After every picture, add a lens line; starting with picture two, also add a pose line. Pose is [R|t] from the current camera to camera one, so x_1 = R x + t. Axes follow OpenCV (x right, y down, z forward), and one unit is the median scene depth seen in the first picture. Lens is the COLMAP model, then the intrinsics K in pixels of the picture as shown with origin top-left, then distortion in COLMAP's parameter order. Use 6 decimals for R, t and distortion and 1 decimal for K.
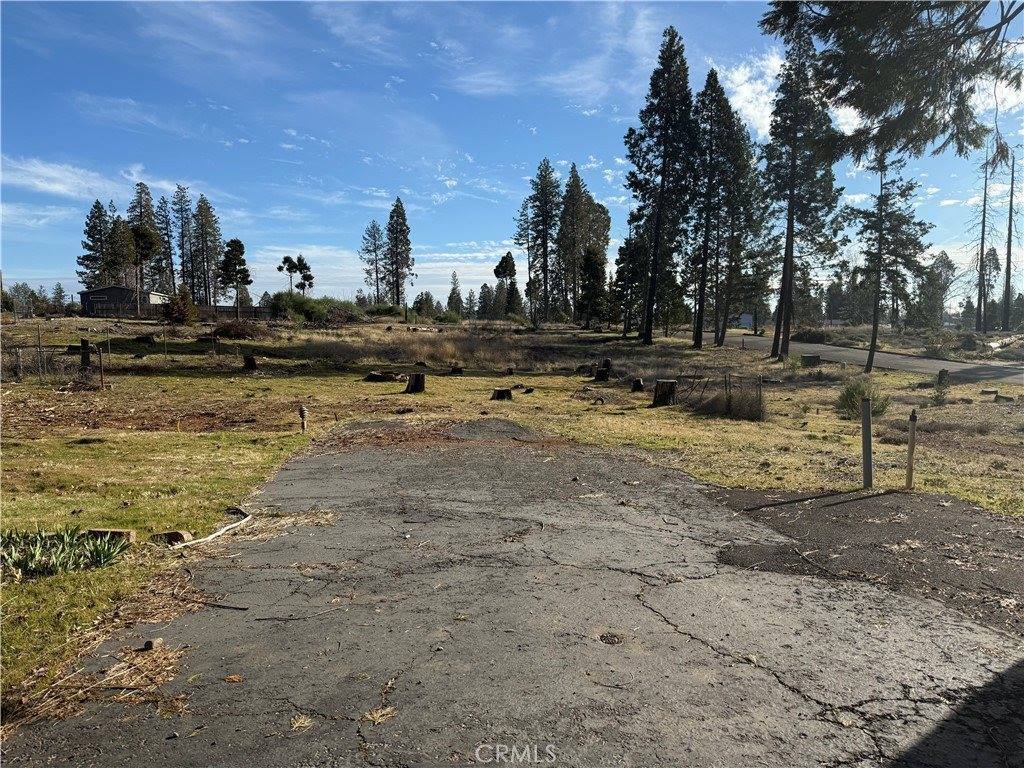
lens RADIAL K [[717.9, 0, 512.0], [0, 717.9, 384.0], [0, 0, 1]] dist [0.102867, -0.092213]
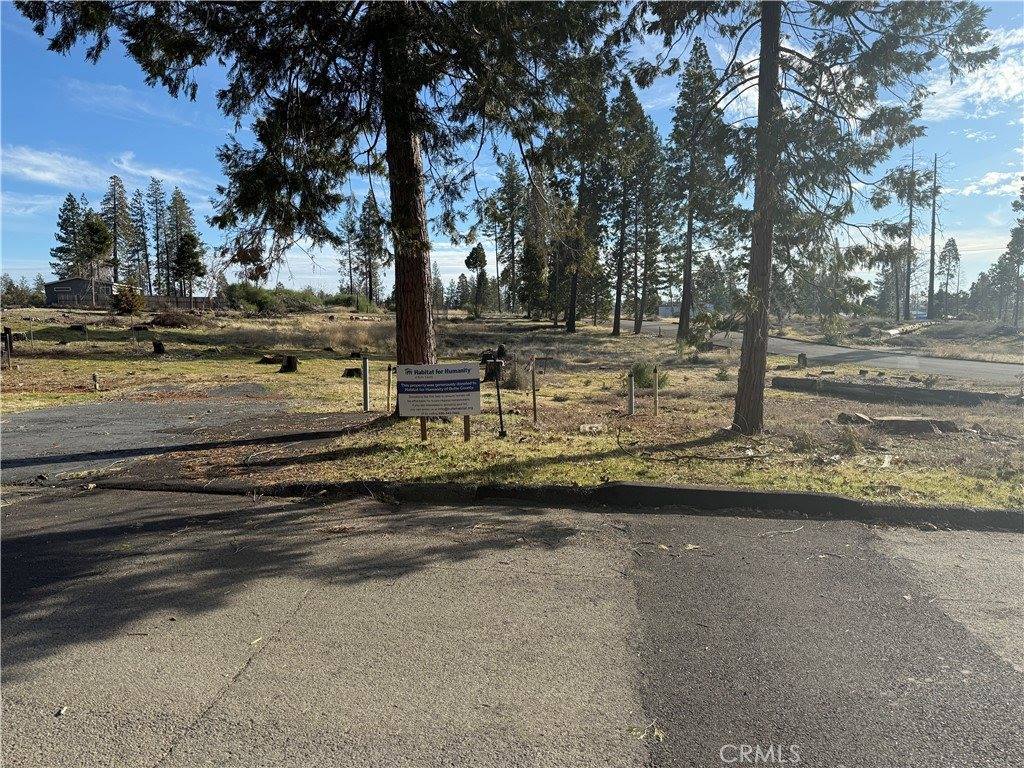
lens RADIAL K [[717.9, 0, 512.0], [0, 717.9, 384.0], [0, 0, 1]] dist [0.102867, -0.092213]
pose [[0.999955, -0.003517, 0.008798, 0.087162], [0.003388, 0.999886, 0.014705, 0.005912], [-0.008849, -0.014674, 0.999853, -0.073605]]
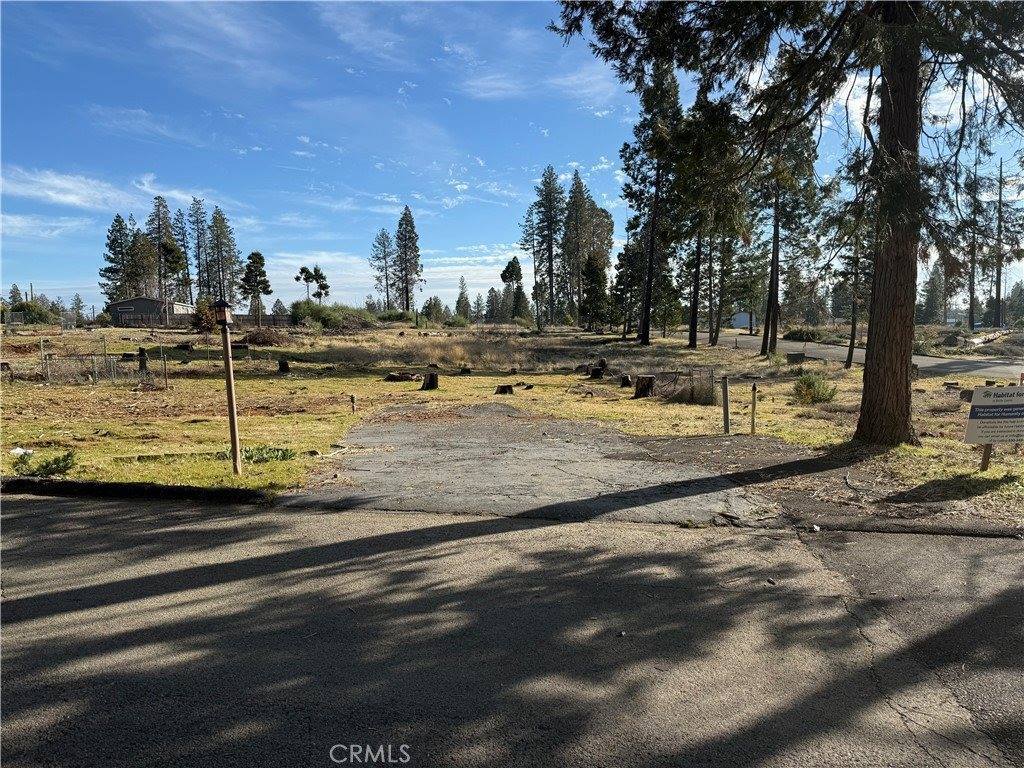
lens RADIAL K [[717.9, 0, 512.0], [0, 717.9, 384.0], [0, 0, 1]] dist [0.102867, -0.092213]
pose [[0.999820, -0.014075, -0.012713, 0.004626], [0.014026, 0.999894, -0.003936, 0.003602], [0.012767, 0.003757, 0.999911, -0.059538]]
